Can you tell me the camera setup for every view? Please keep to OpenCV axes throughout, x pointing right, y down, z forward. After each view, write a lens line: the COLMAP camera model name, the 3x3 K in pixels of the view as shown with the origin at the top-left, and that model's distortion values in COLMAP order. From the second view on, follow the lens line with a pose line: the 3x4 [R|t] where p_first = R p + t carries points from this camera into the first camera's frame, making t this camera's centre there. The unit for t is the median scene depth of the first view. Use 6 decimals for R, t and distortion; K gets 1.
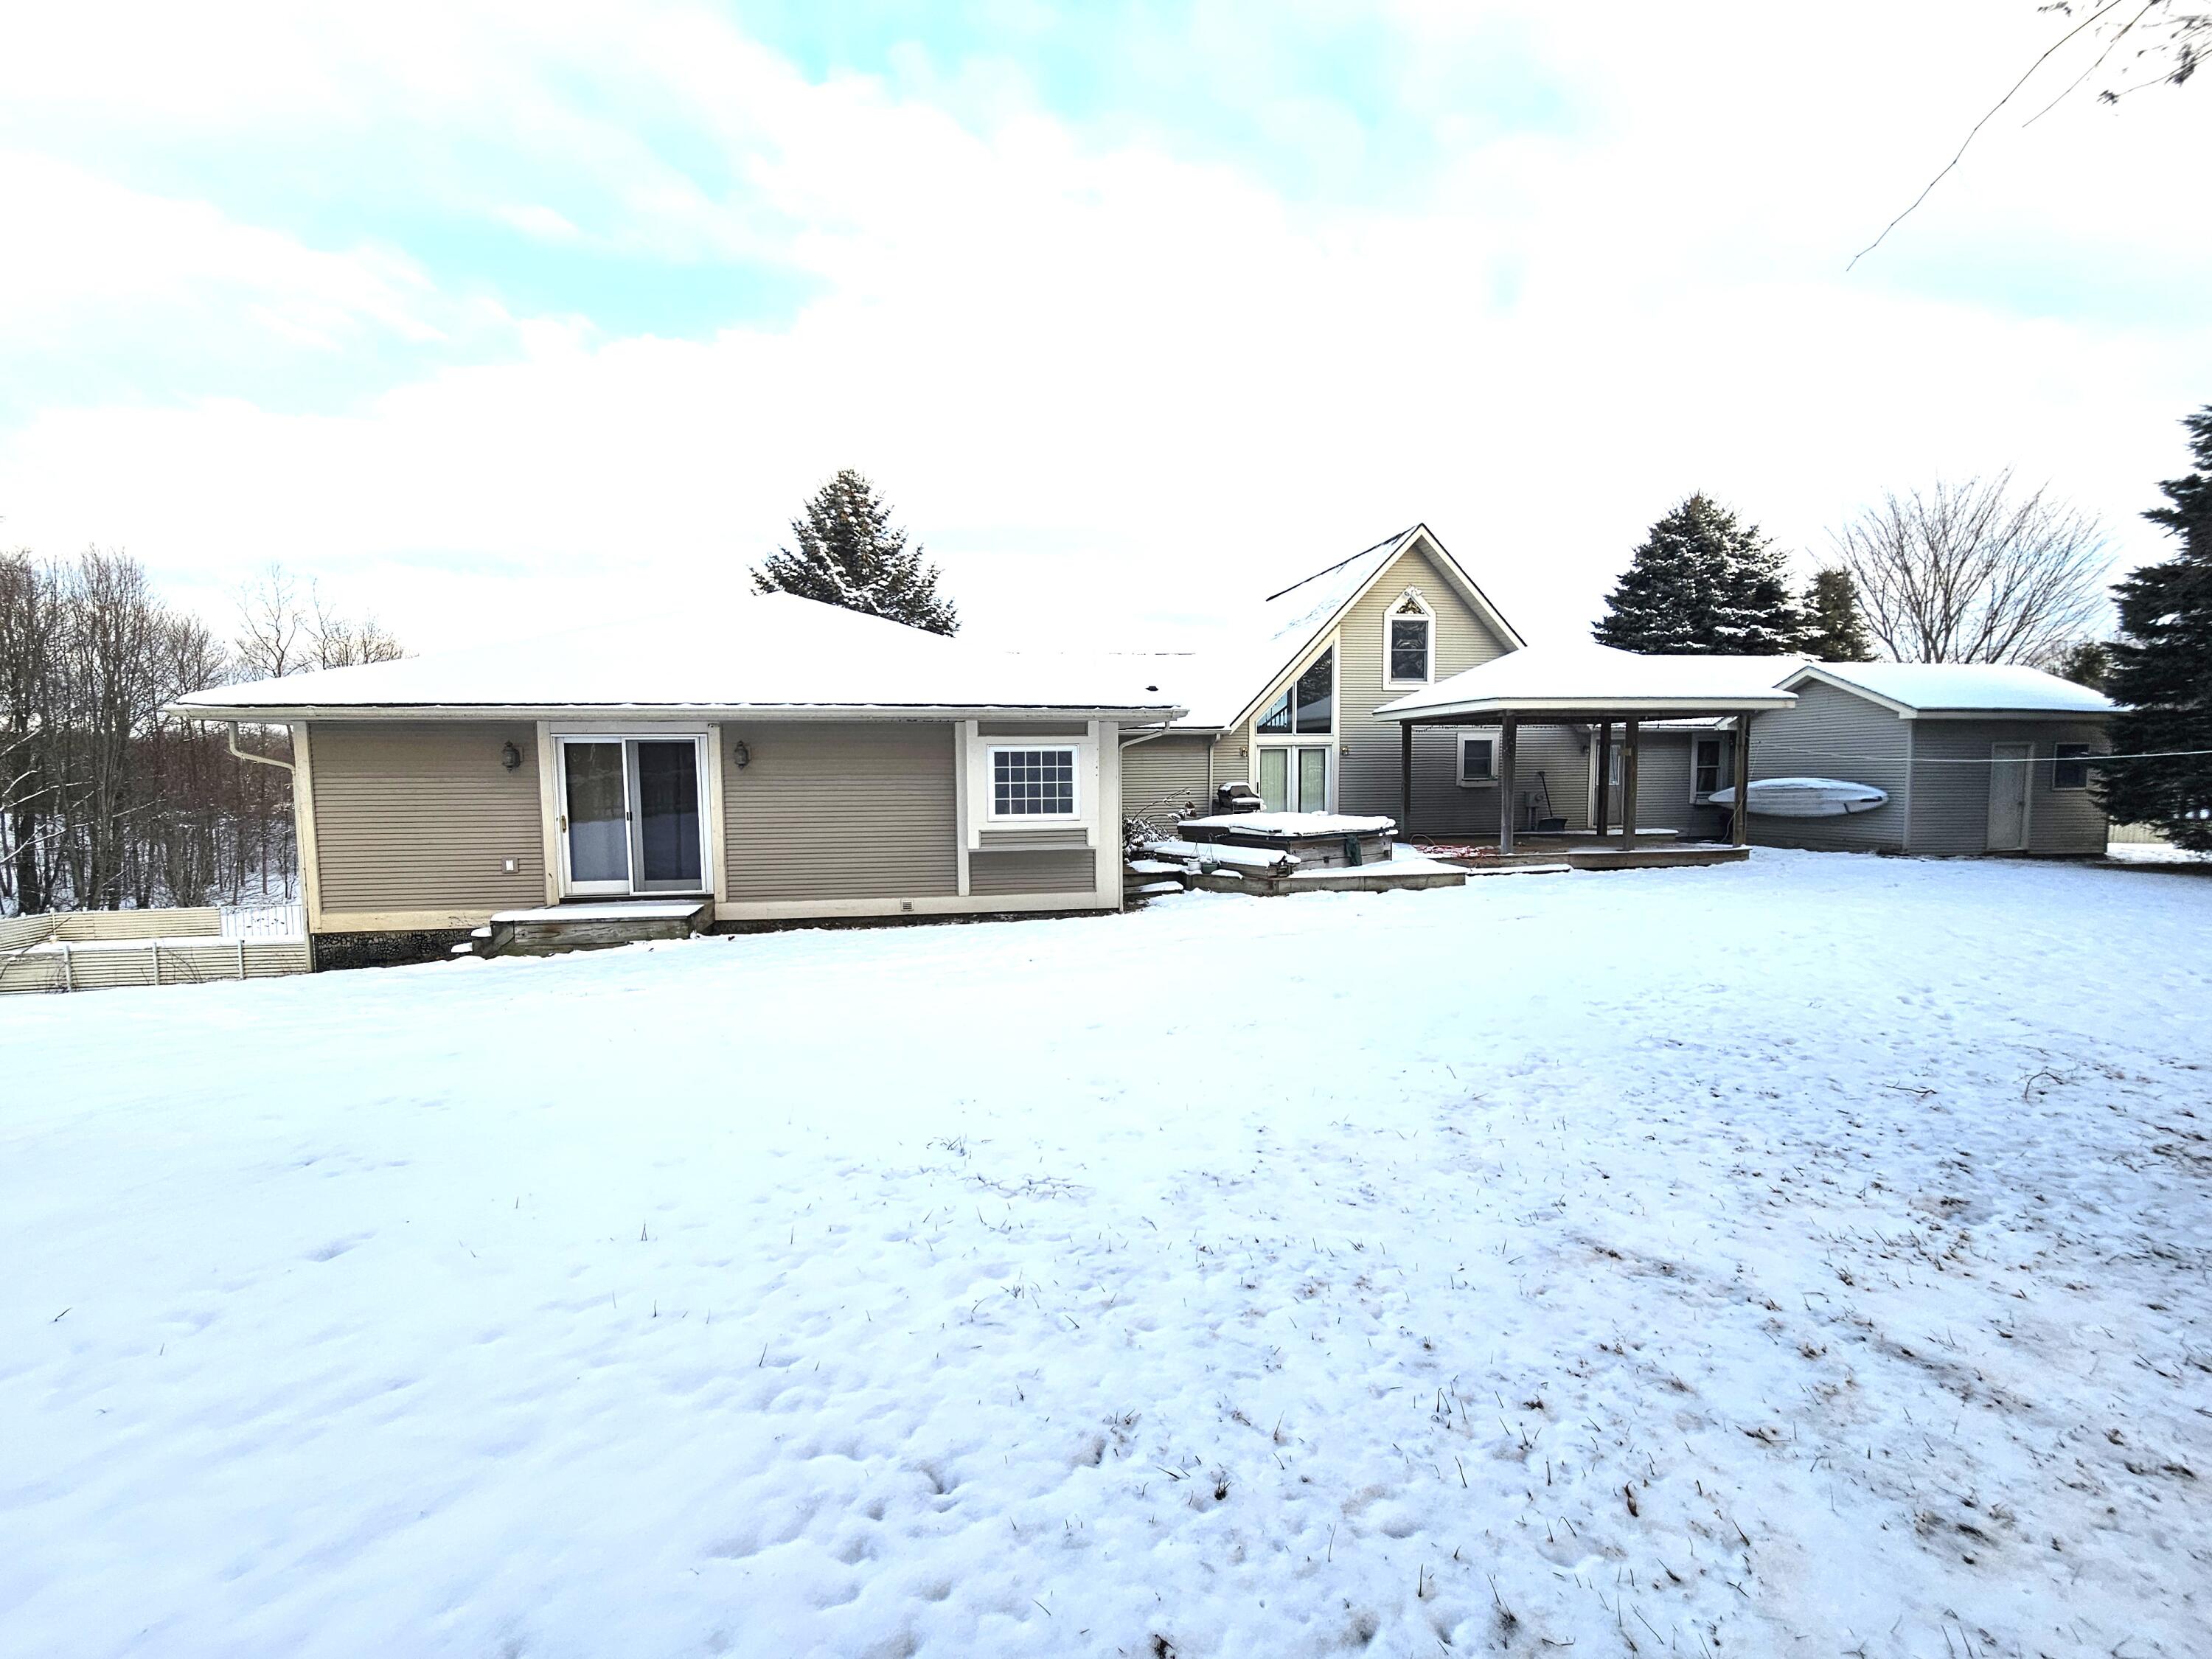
lens RADIAL K [[909.8, 0, 1095.5], [0, 909.8, 831.6], [0, 0, 1]] dist [-0.002727, -0.000569]
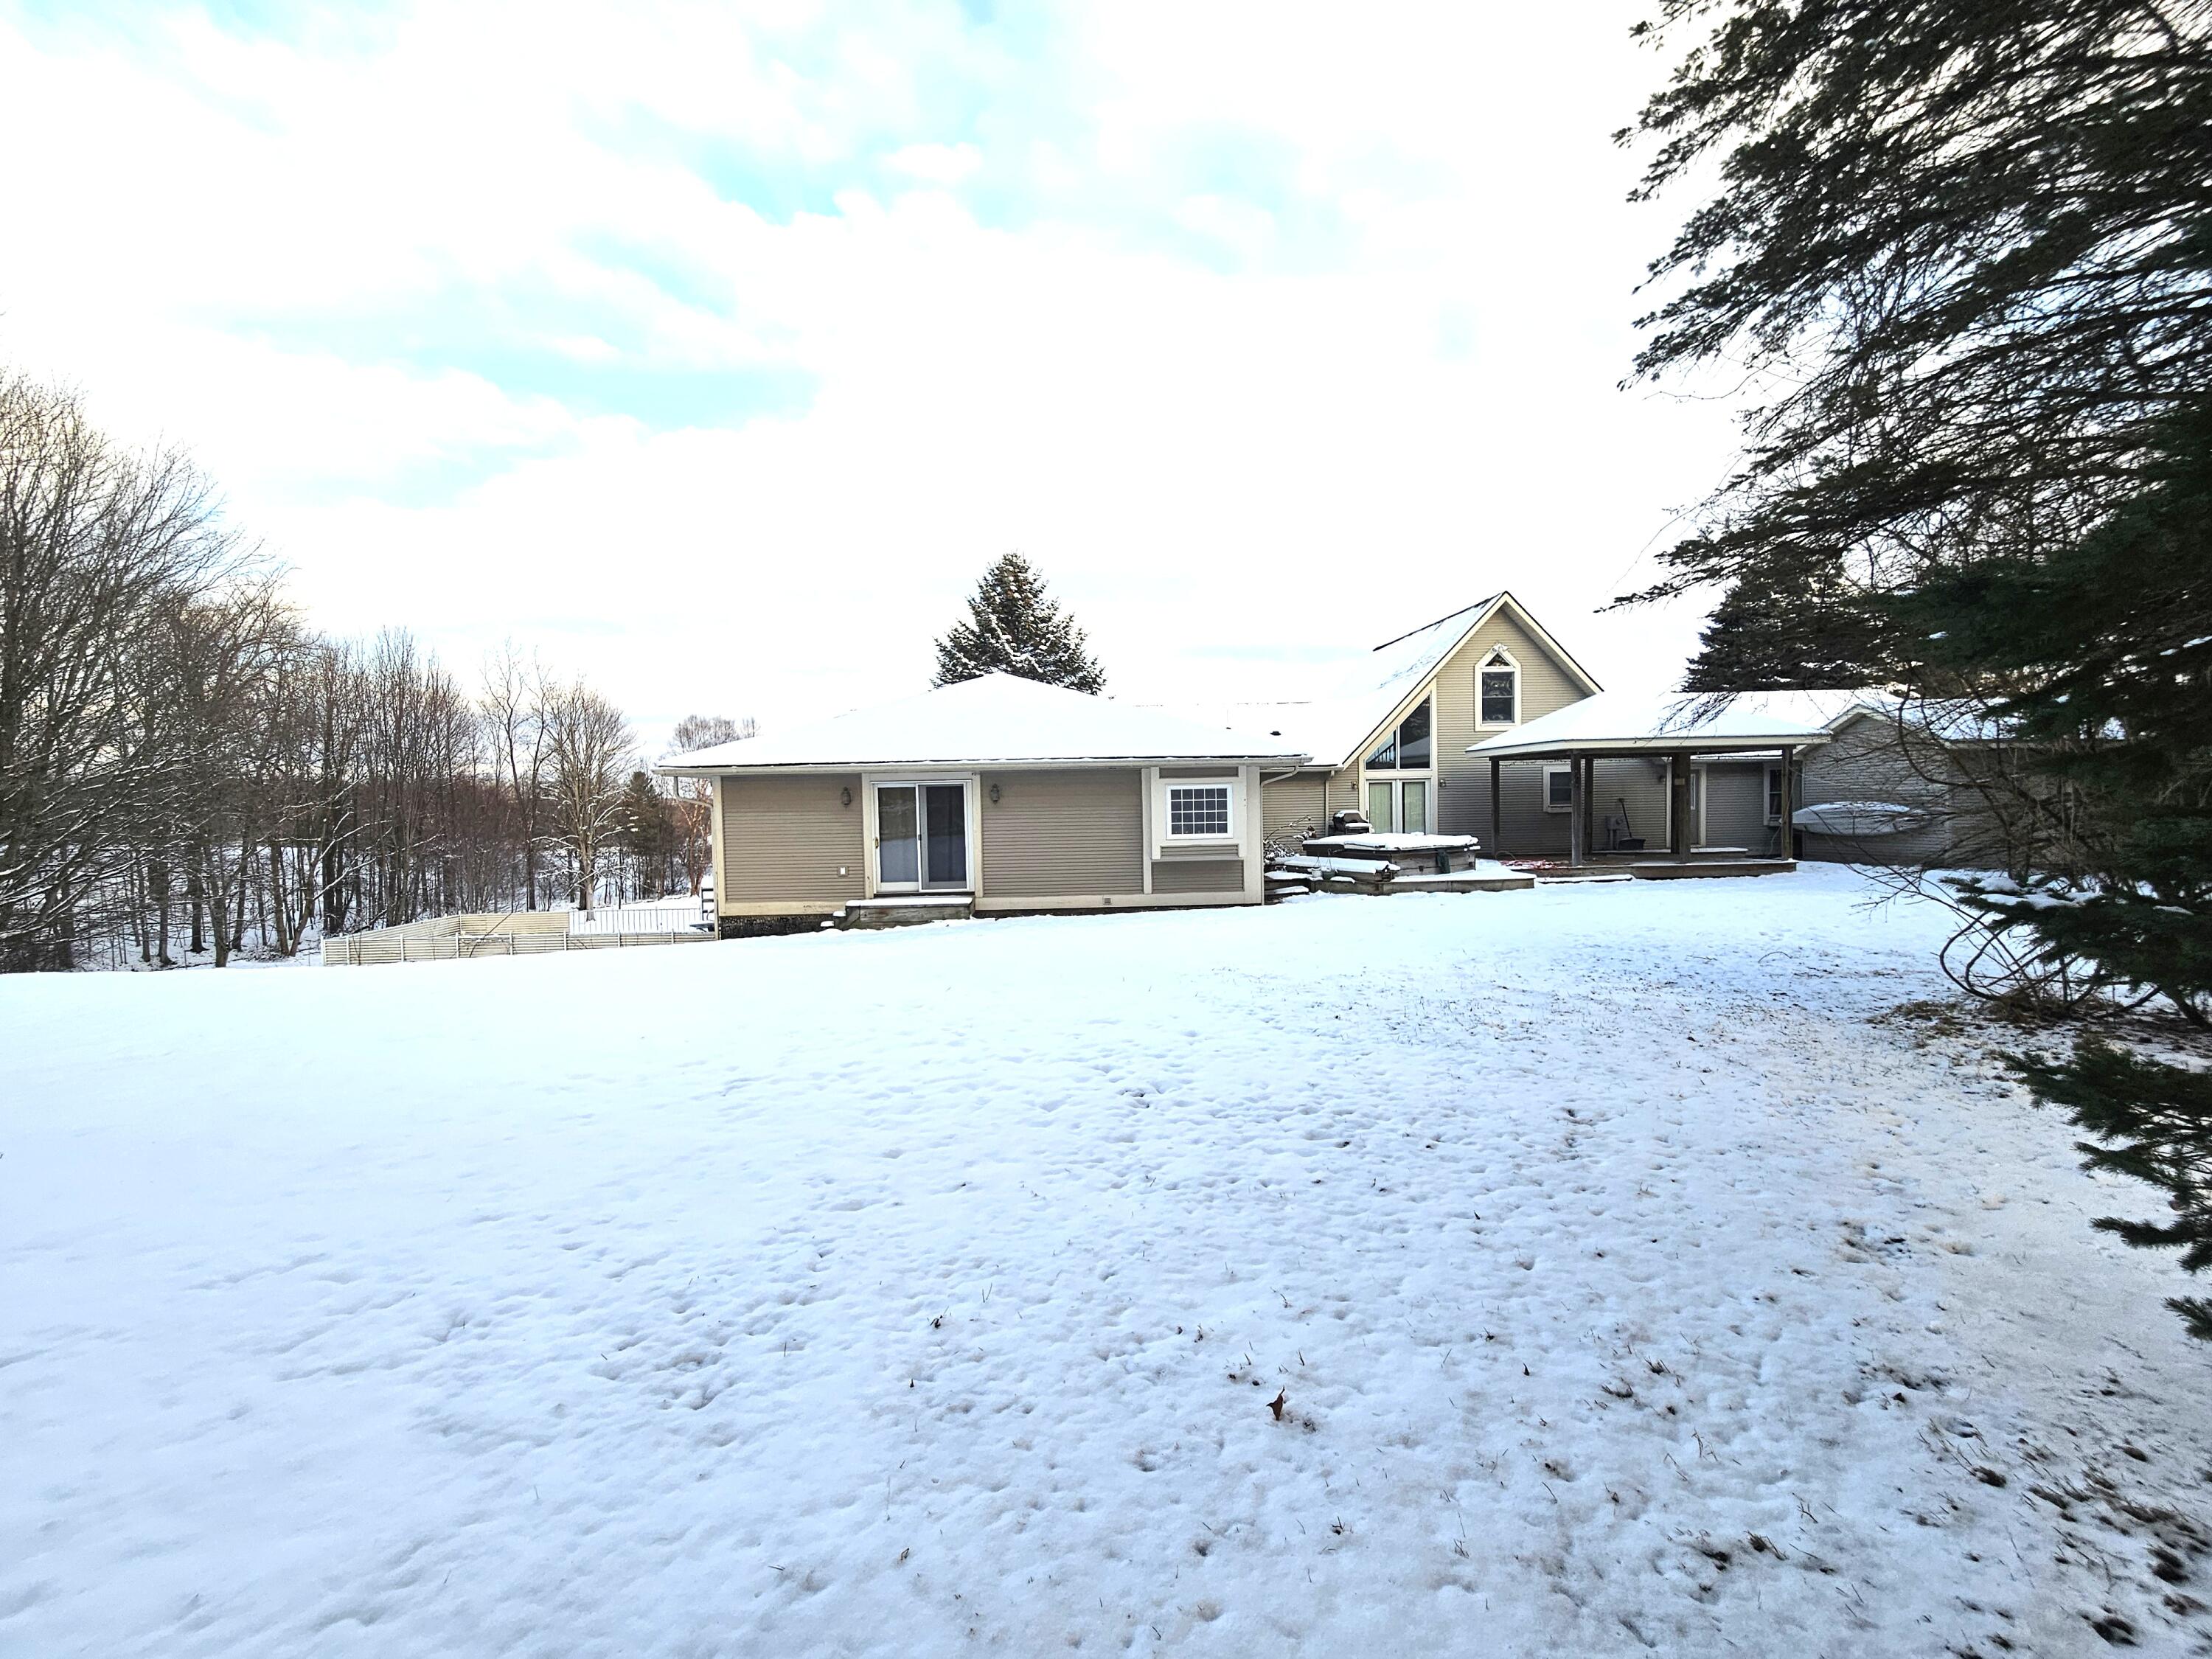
lens RADIAL K [[909.8, 0, 1092.7], [0, 909.8, 836.7], [0, 0, 1]] dist [-0.002727, -0.000569]
pose [[0.992930, -0.007253, -0.118483, -0.050814], [0.003720, 0.999543, -0.030006, 0.020125], [0.118646, 0.029354, 0.992503, -0.304686]]
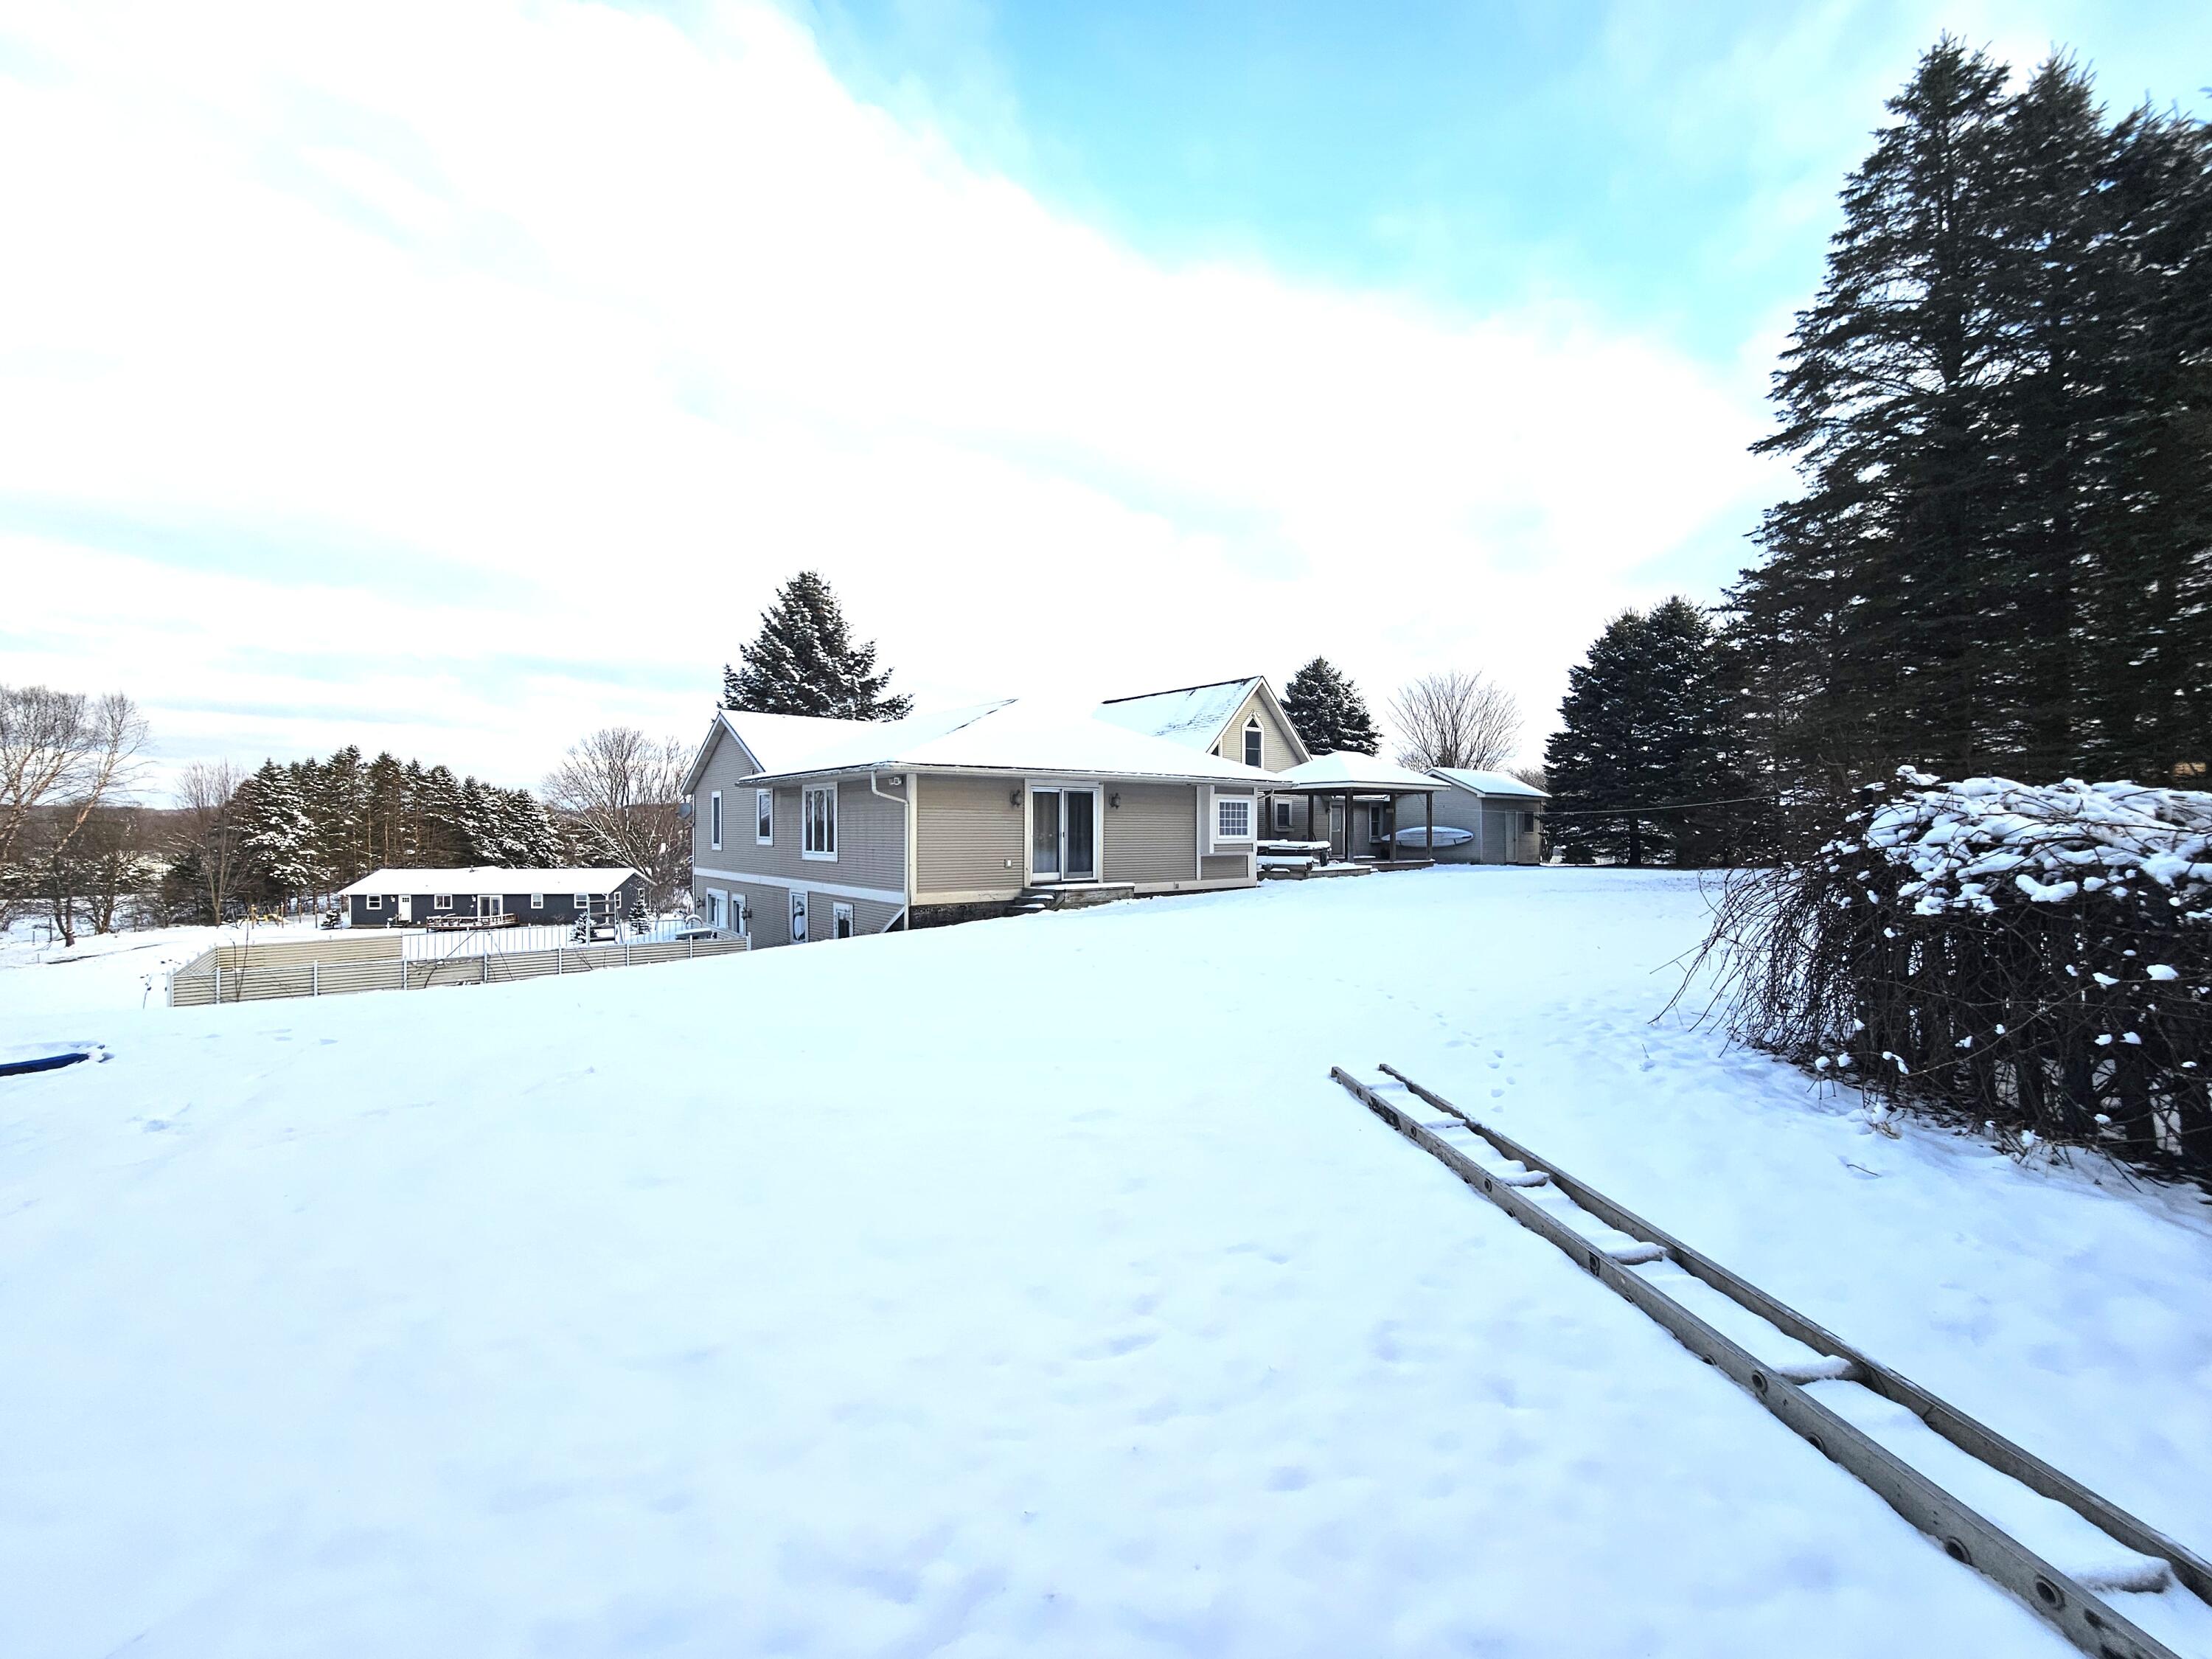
lens RADIAL K [[909.8, 0, 1091.2], [0, 909.8, 835.7], [0, 0, 1]] dist [-0.002727, -0.000569]
pose [[0.872509, 0.003658, 0.488585, -0.982281], [0.029653, 0.997732, -0.060425, 0.068409], [-0.487698, 0.067209, 0.870421, -0.394130]]
